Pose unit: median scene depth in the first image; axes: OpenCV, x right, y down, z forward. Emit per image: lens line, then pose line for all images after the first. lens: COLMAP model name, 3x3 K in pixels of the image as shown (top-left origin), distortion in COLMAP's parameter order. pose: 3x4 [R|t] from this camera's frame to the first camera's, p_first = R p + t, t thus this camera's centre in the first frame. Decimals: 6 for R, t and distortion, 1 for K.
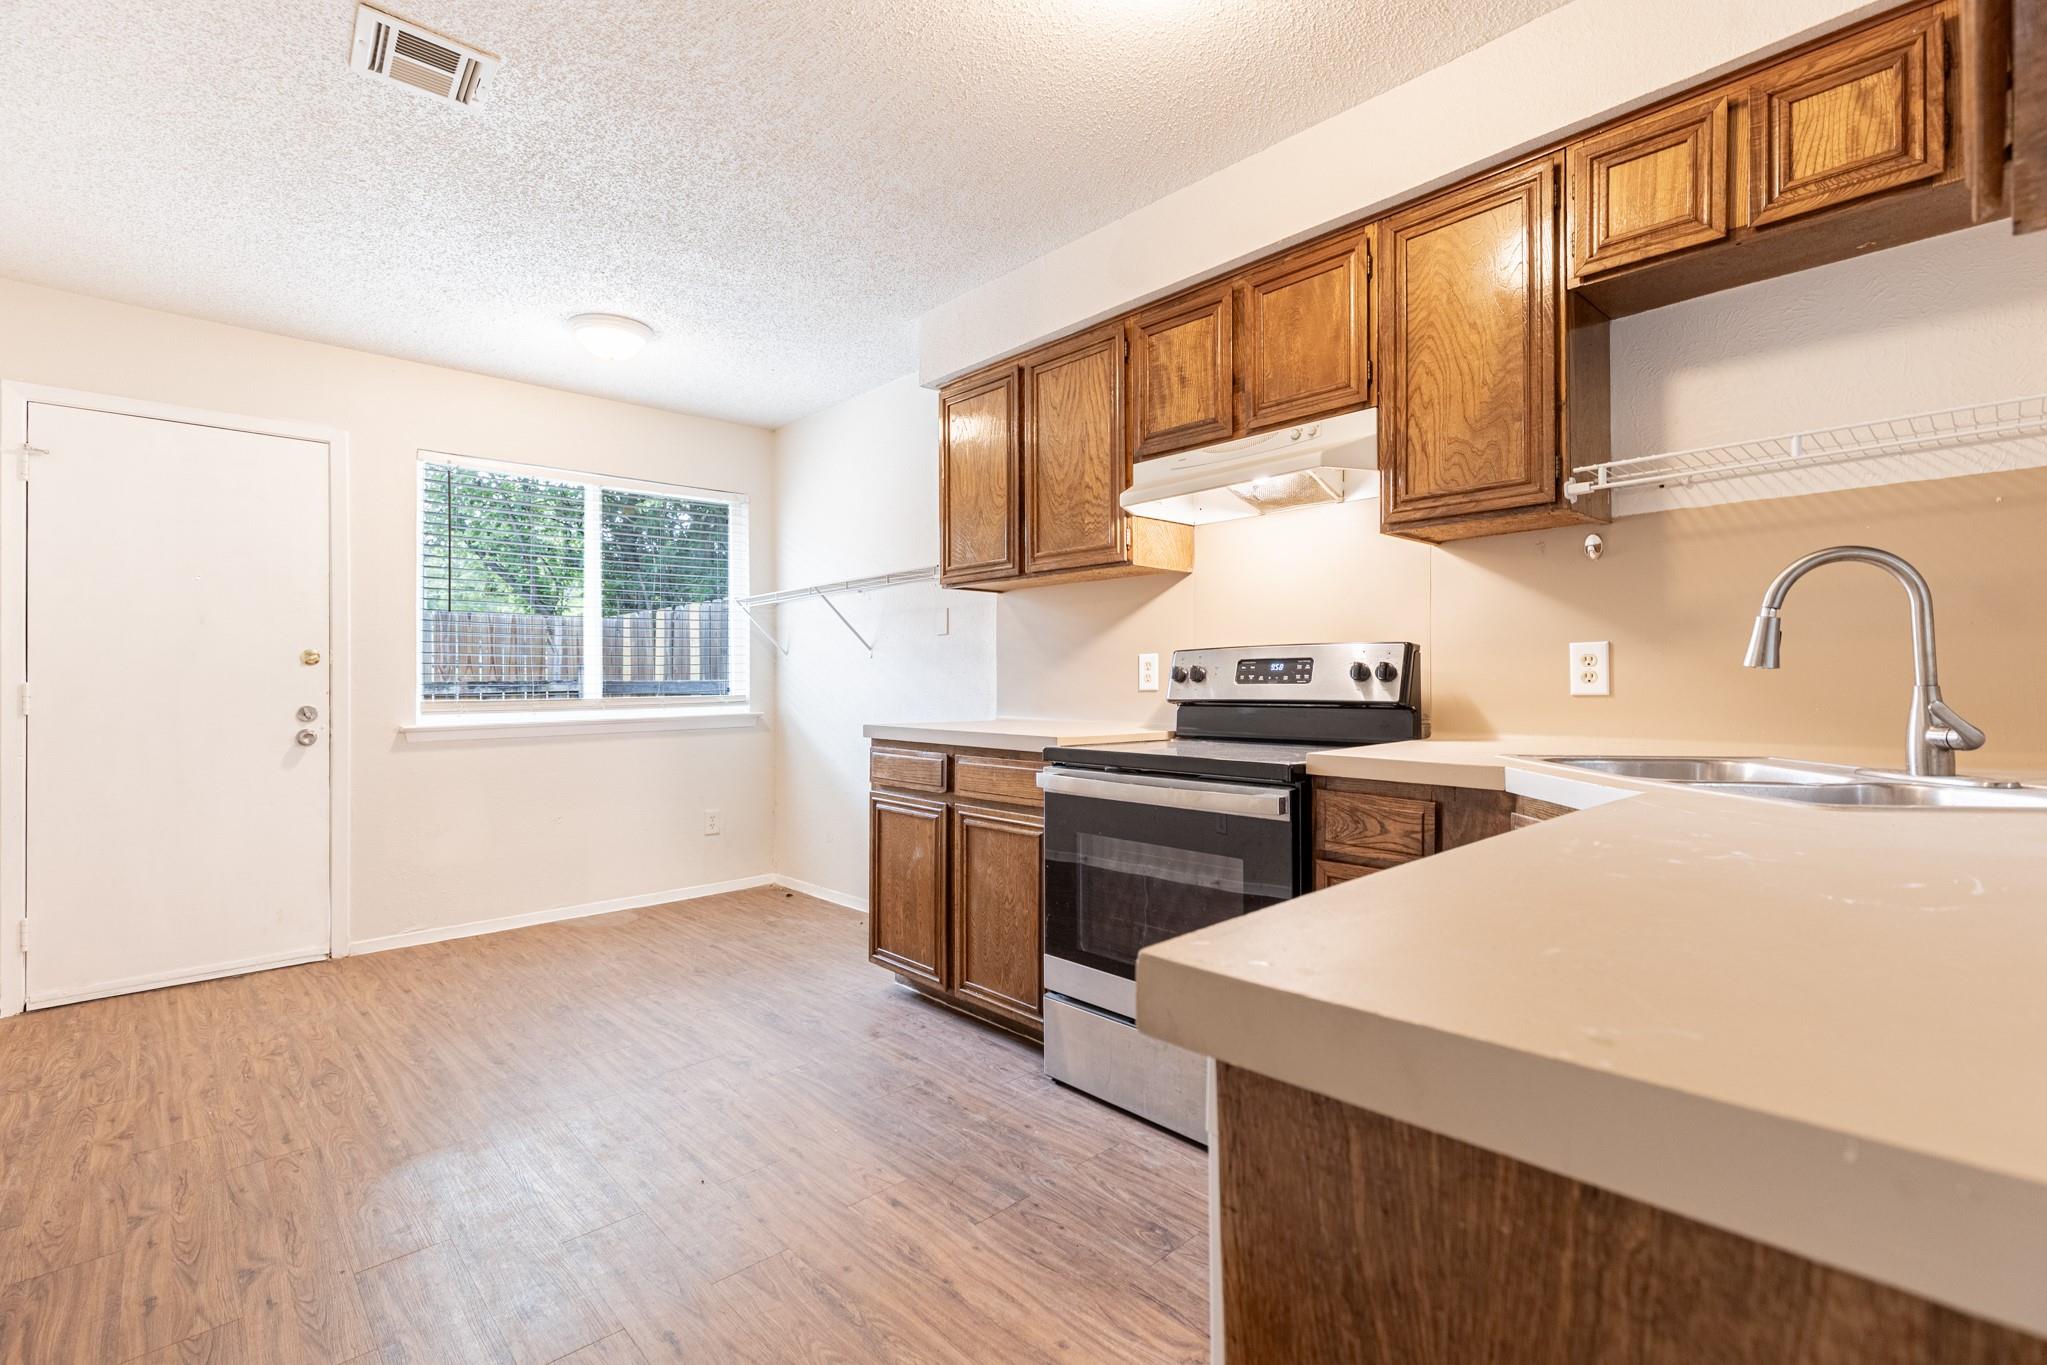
lens RADIAL K [[913.0, 0, 1029.6], [0, 913.0, 677.8], [0, 0, 1]] dist [0.001661, -0.000264]
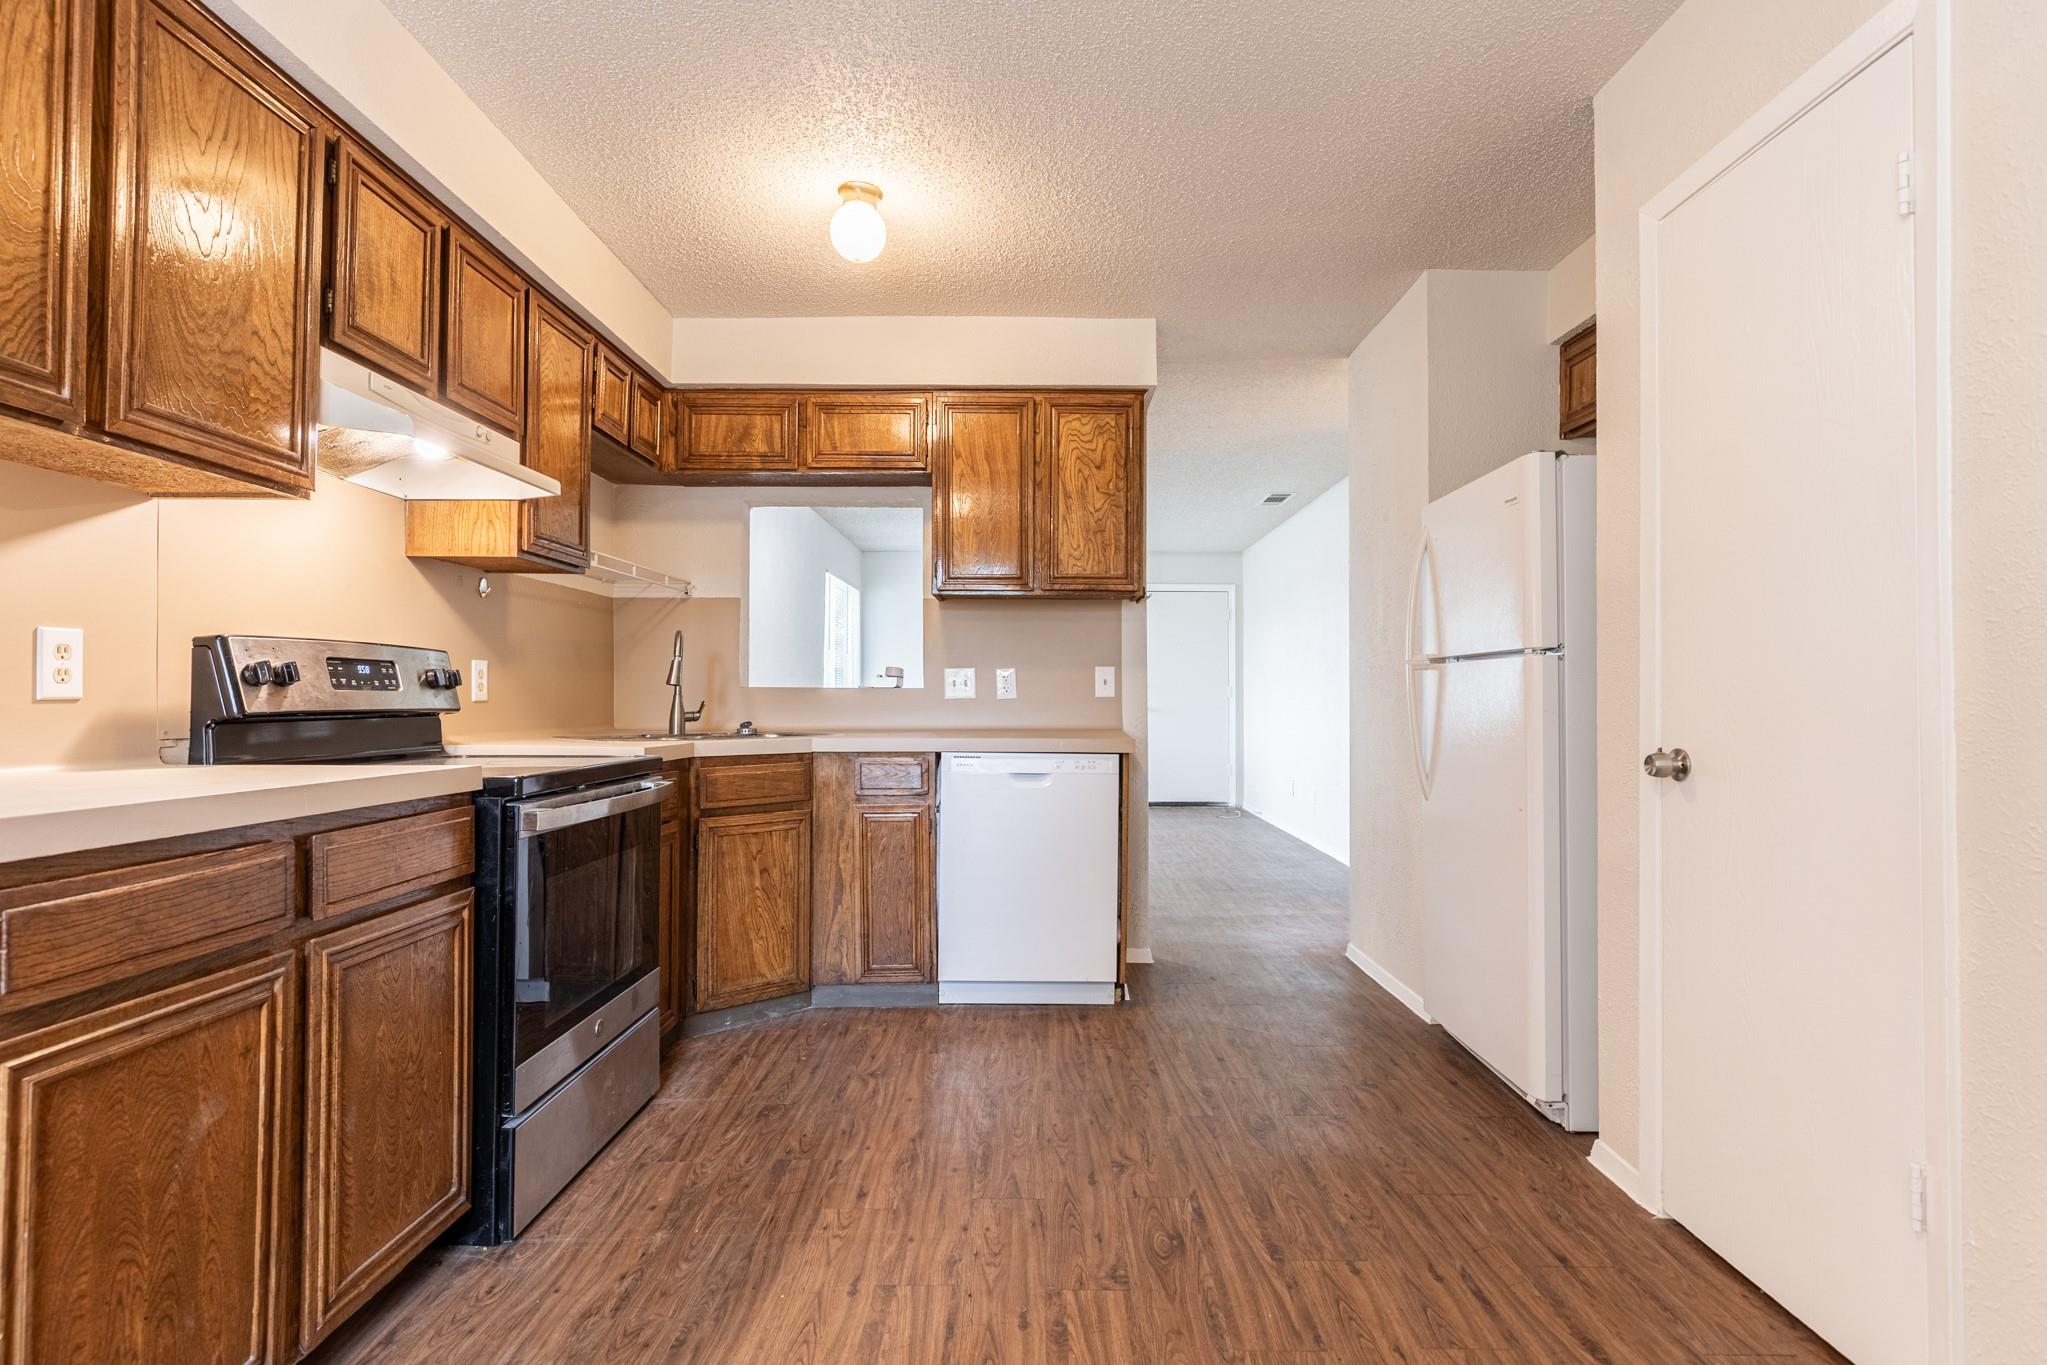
lens RADIAL K [[1010.4, 0, 1036.4], [0, 1010.4, 679.3], [0, 0, 1]] dist [-0.004116, 0.000574]
pose [[-0.728173, 0.012901, 0.685272, -0.697795], [-0.006692, 0.999641, -0.025930, 0.014456], [-0.685361, -0.023468, -0.727826, 1.106243]]
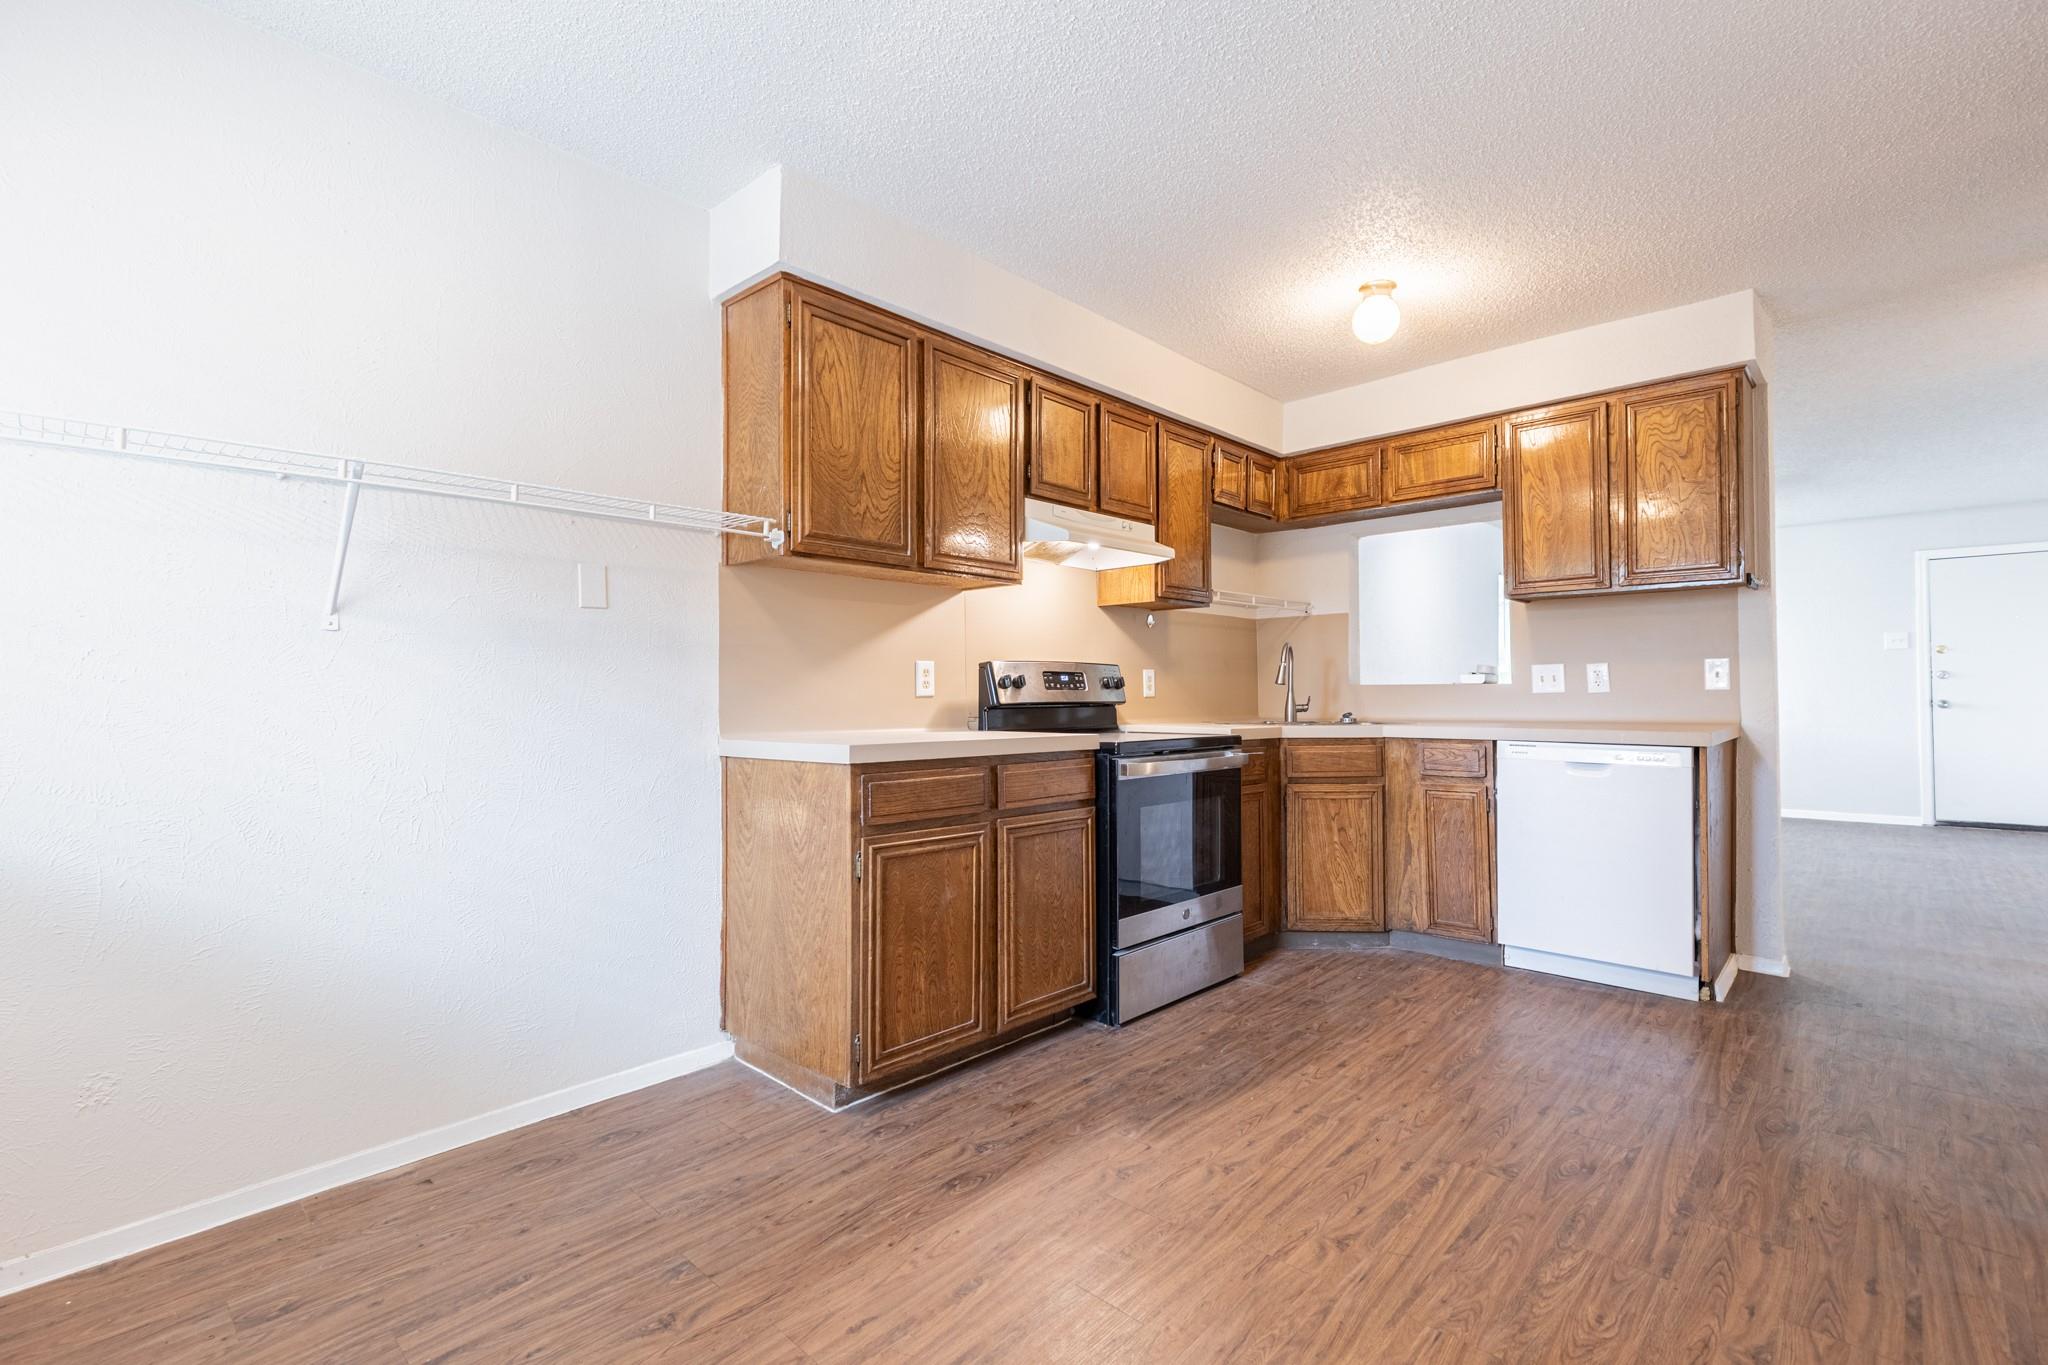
lens RADIAL K [[918.8, 0, 1030.5], [0, 918.8, 679.6], [0, 0, 1]] dist [0.007779, -0.001451]
pose [[-0.055164, 0.020007, 0.998277, -0.980752], [-0.003880, 0.999787, -0.020252, 0.016737], [-0.998470, -0.004990, -0.055074, 1.002232]]
